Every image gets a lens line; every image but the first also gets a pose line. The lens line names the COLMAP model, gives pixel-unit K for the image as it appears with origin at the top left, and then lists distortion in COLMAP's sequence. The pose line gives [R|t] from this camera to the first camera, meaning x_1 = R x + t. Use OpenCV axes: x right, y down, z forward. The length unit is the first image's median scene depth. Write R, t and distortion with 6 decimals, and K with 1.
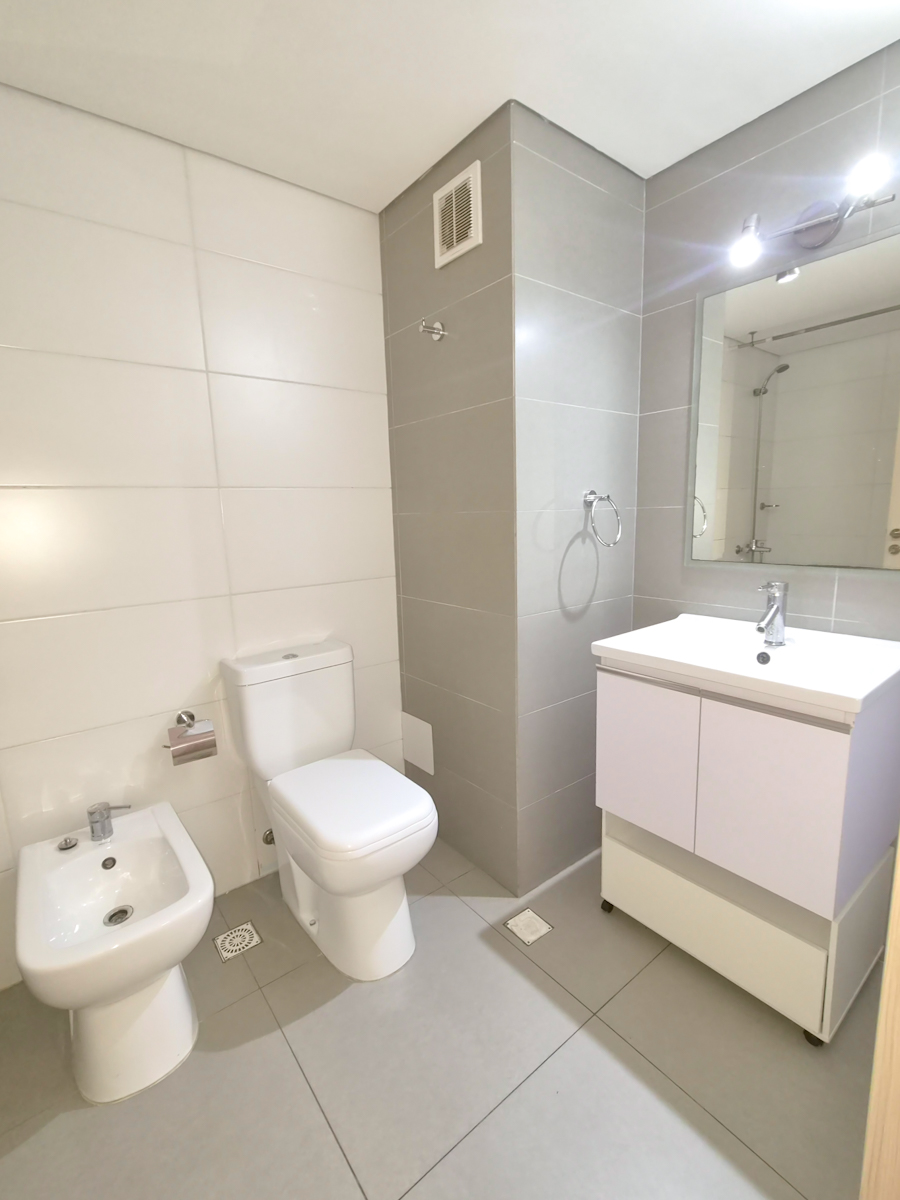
lens RADIAL K [[543.5, 0, 450.0], [0, 543.5, 600.0], [0, 0, 1]] dist [0.005083, 0.001073]
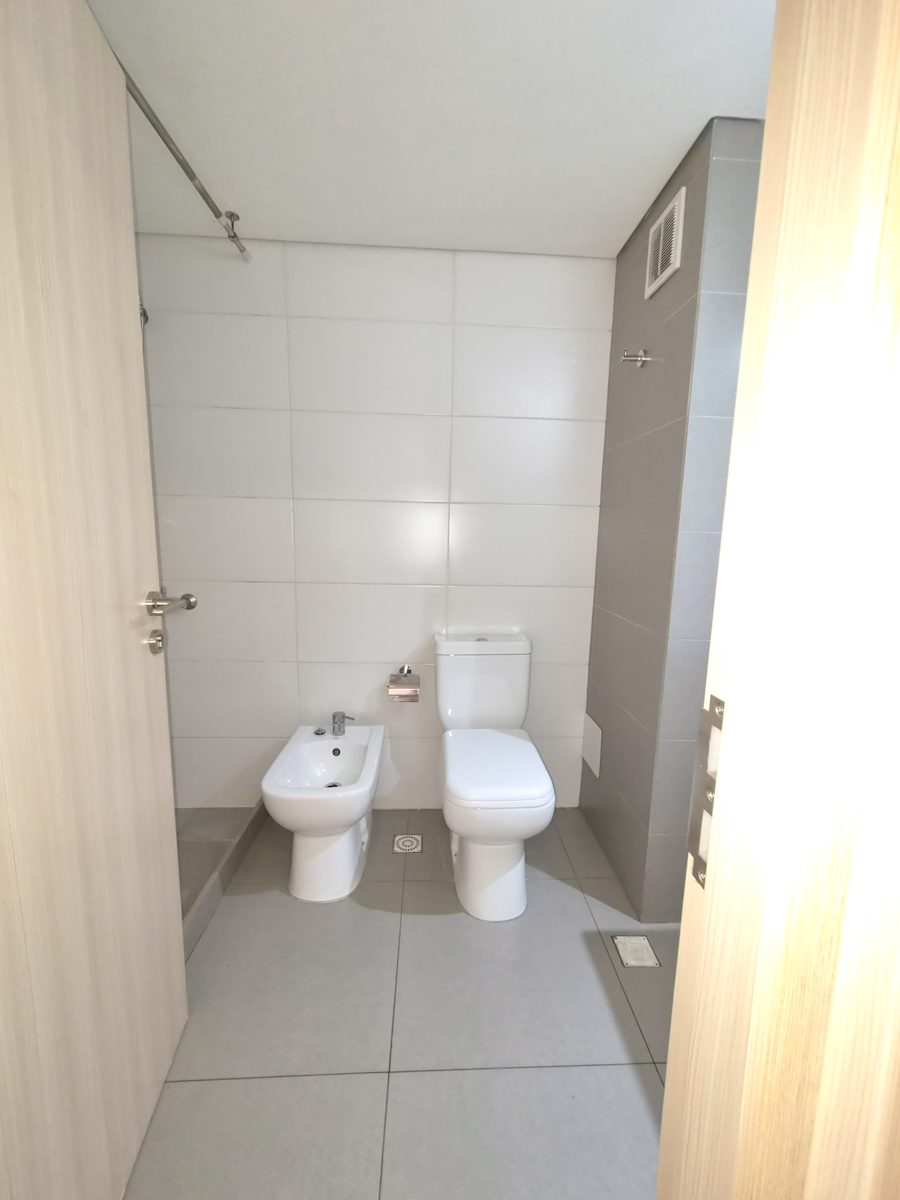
lens RADIAL K [[490.8, 0, 450.0], [0, 490.8, 600.0], [0, 0, 1]] dist [0.001222, 0.001130]
pose [[0.815979, 0.132389, -0.562718, 0.288727], [-0.142723, 0.989426, 0.025821, -0.004679], [0.560186, 0.059243, 0.826246, 0.039919]]
